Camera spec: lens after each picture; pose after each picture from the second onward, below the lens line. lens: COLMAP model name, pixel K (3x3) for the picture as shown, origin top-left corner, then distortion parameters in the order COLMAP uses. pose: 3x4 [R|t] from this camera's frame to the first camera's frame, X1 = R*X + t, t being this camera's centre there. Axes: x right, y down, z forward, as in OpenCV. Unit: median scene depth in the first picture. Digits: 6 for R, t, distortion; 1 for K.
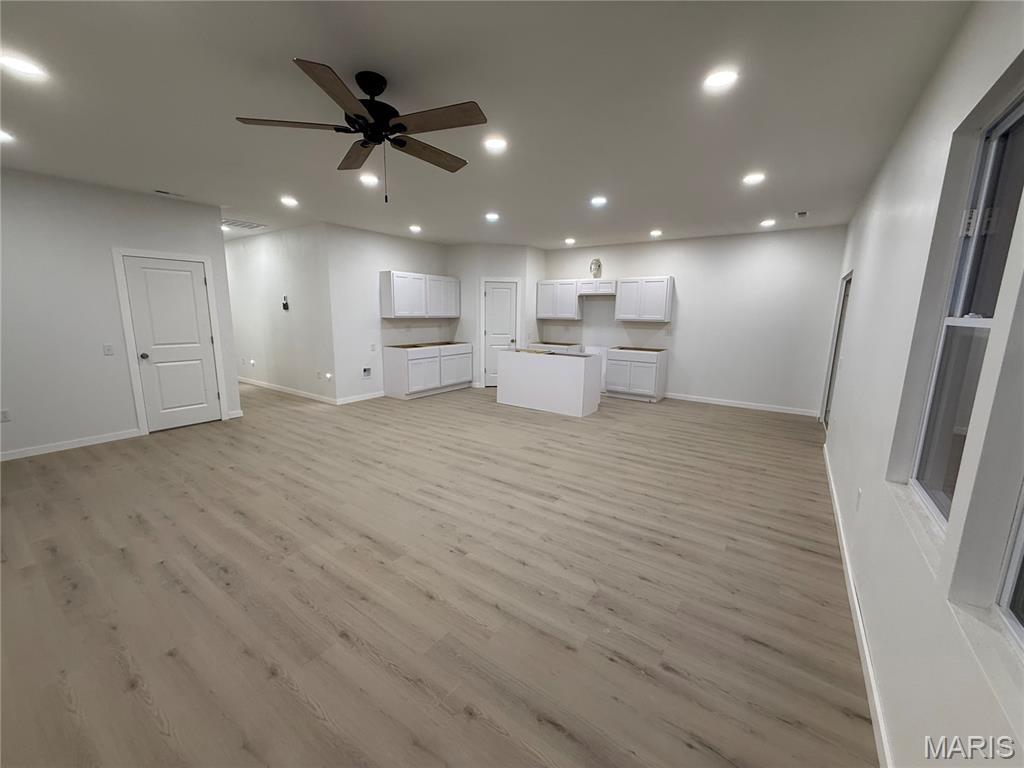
lens RADIAL K [[408.3, 0, 512.3], [0, 408.3, 387.9], [0, 0, 1]] dist [0.001569, 0.000217]
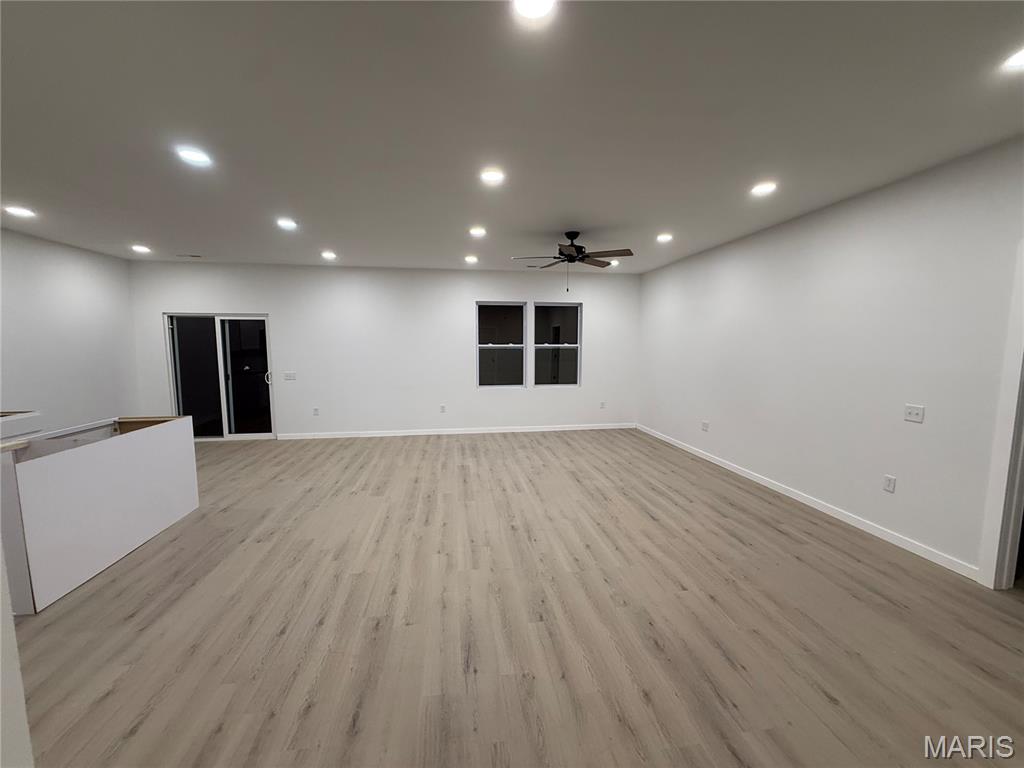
lens RADIAL K [[408.3, 0, 512.3], [0, 408.3, 387.9], [0, 0, 1]] dist [0.001569, 0.000217]
pose [[-0.693763, -0.089324, 0.714643, -1.003047], [0.125476, 0.962113, 0.242065, -0.328768], [-0.709189, 0.257606, -0.656270, 1.656022]]
